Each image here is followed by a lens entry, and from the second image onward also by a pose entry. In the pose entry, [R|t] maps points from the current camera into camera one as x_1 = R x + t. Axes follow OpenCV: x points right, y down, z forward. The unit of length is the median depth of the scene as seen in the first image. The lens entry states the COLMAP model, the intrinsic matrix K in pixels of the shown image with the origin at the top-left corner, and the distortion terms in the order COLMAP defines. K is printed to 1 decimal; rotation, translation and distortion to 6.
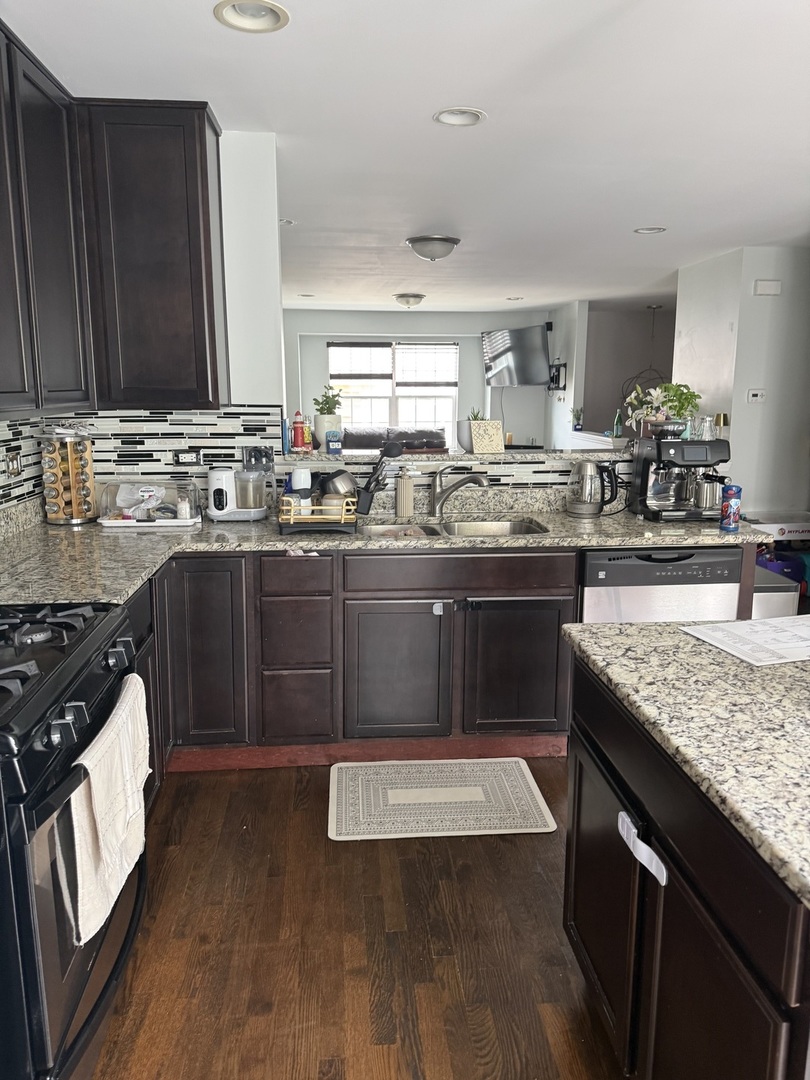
lens RADIAL K [[754.7, 0, 402.0], [0, 754.7, 533.3], [0, 0, 1]] dist [0.082002, -0.106471]
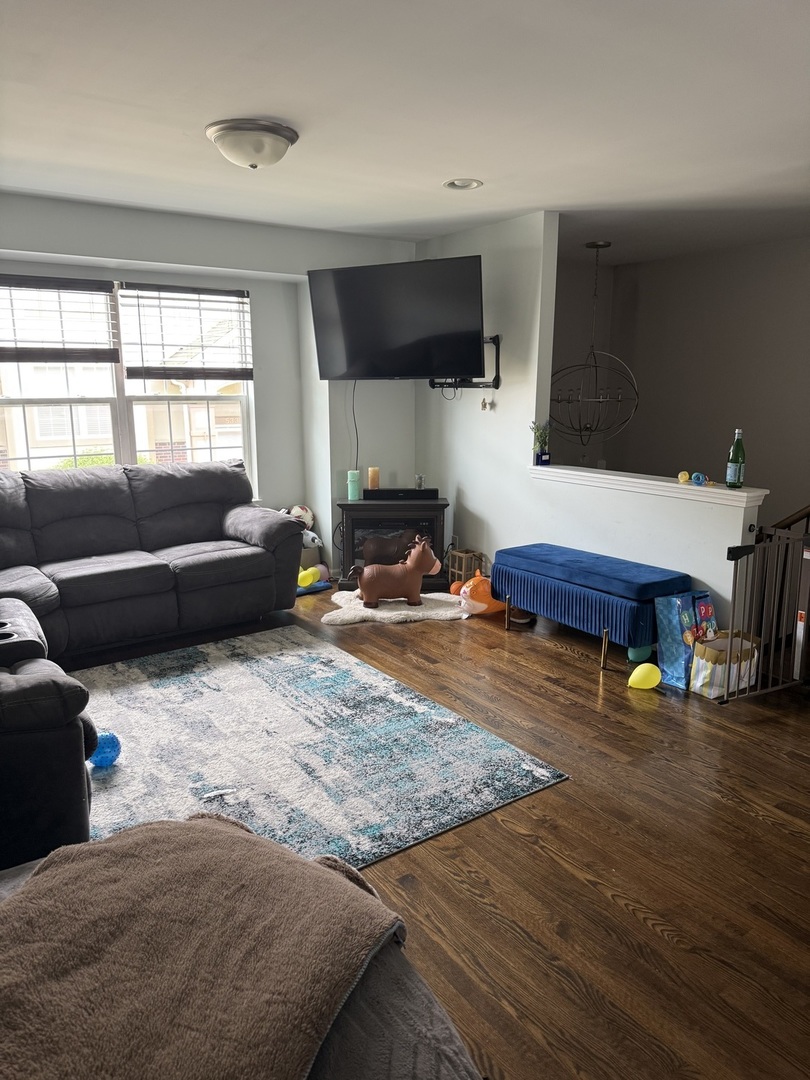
lens RADIAL K [[754.7, 0, 401.2], [0, 754.7, 541.7], [0, 0, 1]] dist [0.082002, -0.106471]
pose [[0.866384, -0.103457, 0.488544, -0.117568], [0.092889, 0.994618, 0.045896, -0.114174], [-0.490663, 0.005617, 0.871331, 0.583623]]
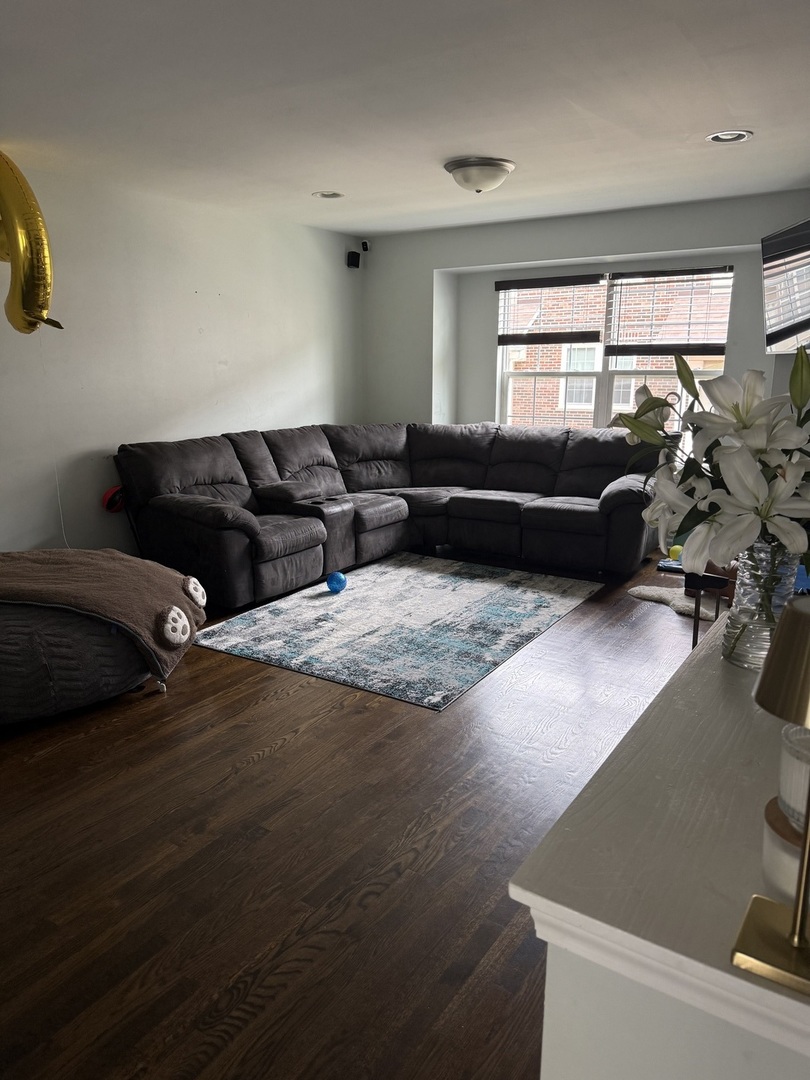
lens RADIAL K [[754.7, 0, 392.0], [0, 754.7, 546.6], [0, 0, 1]] dist [0.082002, -0.106471]
pose [[0.777232, 0.148341, -0.611477, 0.268044], [-0.113167, 0.988921, 0.096064, -0.104751], [0.618953, -0.005465, 0.785409, 0.532783]]
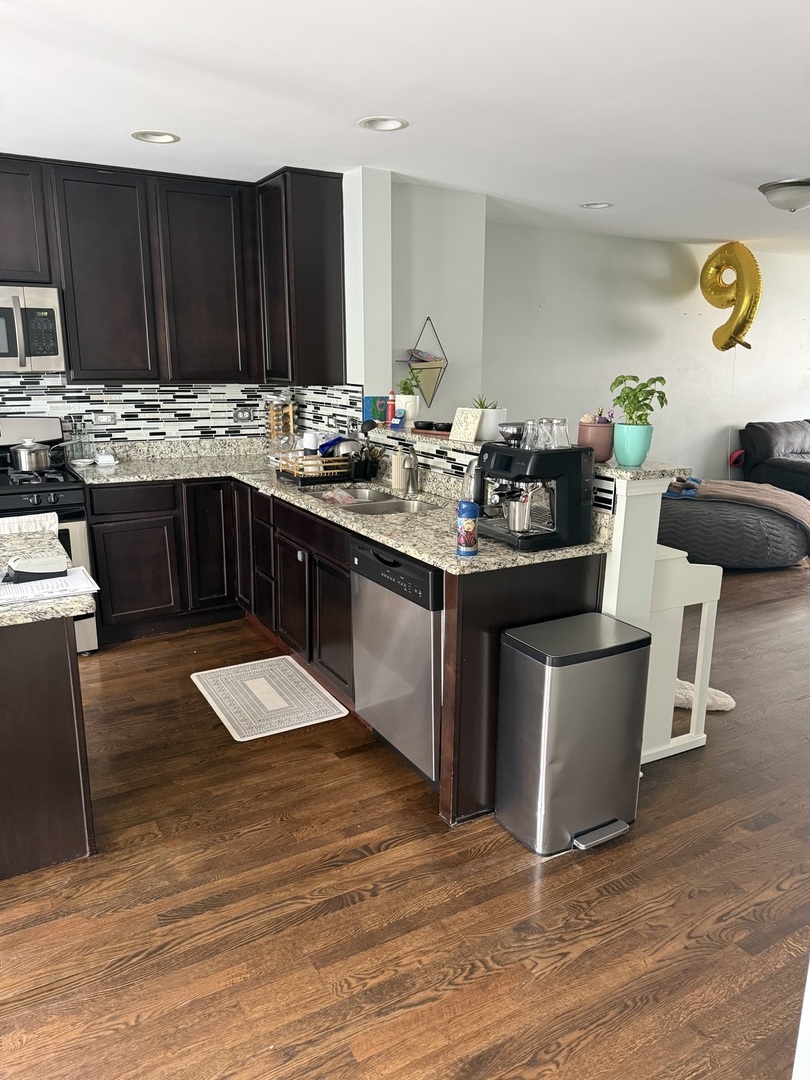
lens RADIAL K [[754.7, 0, 406.3], [0, 754.7, 544.8], [0, 0, 1]] dist [0.082002, -0.106471]
pose [[0.429636, 0.219974, -0.875799, 0.358919], [-0.179269, 0.971348, 0.156030, -0.041999], [0.885028, 0.089968, 0.456761, 0.178636]]
